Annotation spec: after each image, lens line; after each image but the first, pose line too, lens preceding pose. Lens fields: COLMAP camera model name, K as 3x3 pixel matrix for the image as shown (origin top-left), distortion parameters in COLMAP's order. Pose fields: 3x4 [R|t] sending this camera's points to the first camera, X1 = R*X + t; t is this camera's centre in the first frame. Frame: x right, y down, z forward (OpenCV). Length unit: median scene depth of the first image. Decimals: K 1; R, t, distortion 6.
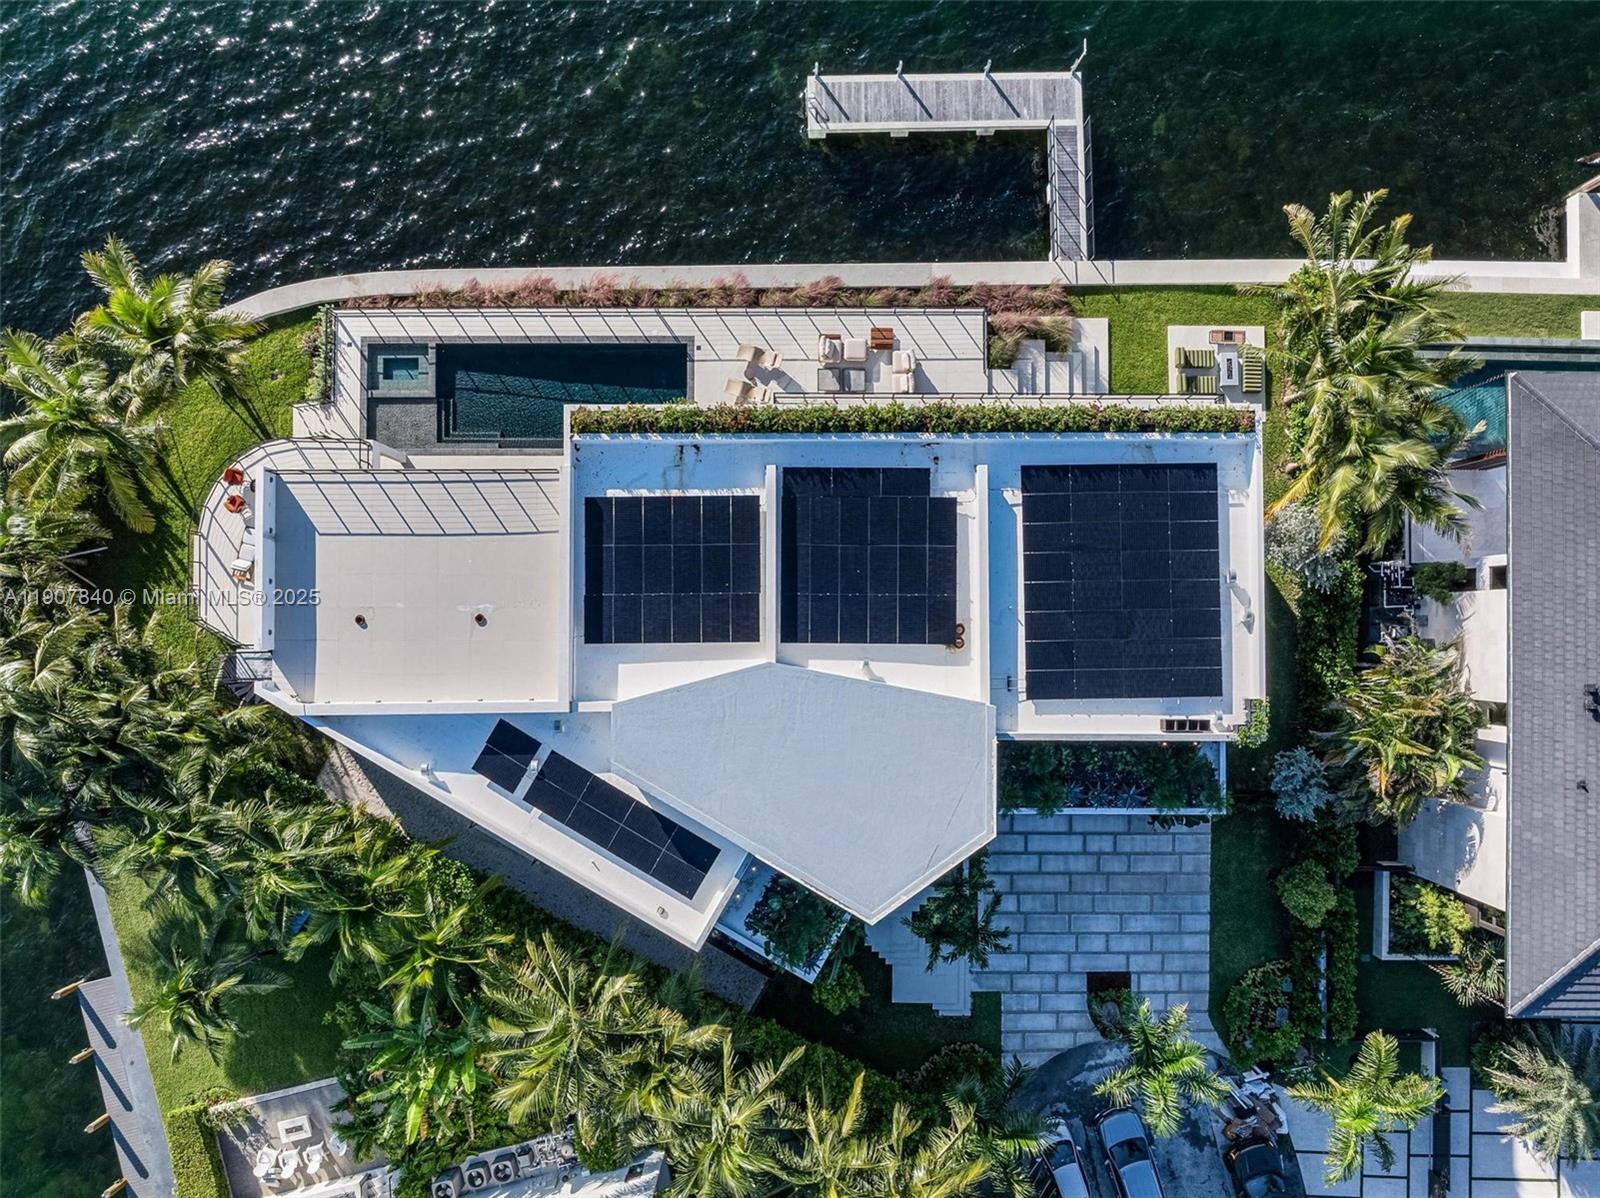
lens RADIAL K [[1154.1, 0, 800.0], [0, 1154.1, 599.0], [0, 0, 1]] dist [-0.029839, -0.005230]
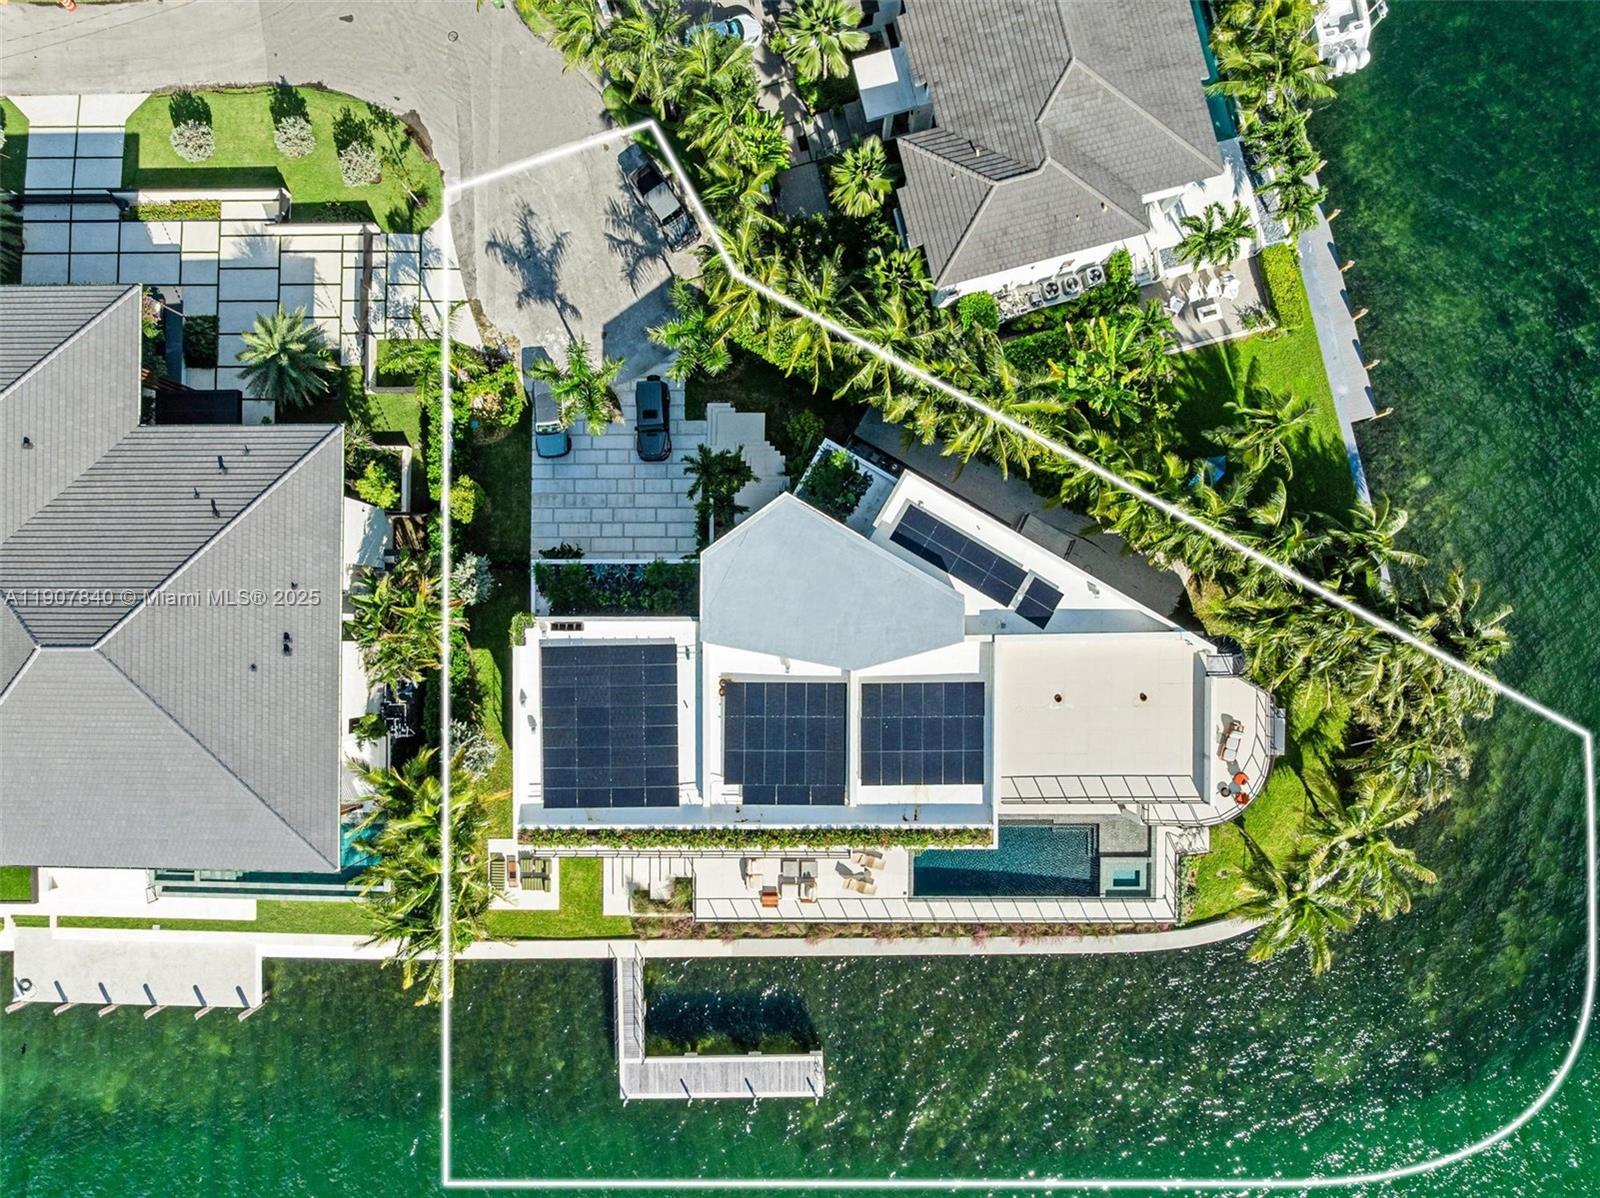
lens RADIAL K [[1154.1, 0, 800.0], [0, 1154.1, 599.0], [0, 0, 1]] dist [-0.029839, -0.005230]
pose [[-0.999991, -0.004135, 0.000502, 0.037942], [0.004146, -0.999678, 0.025030, 0.098499], [0.000398, 0.025032, 0.999687, -0.379891]]
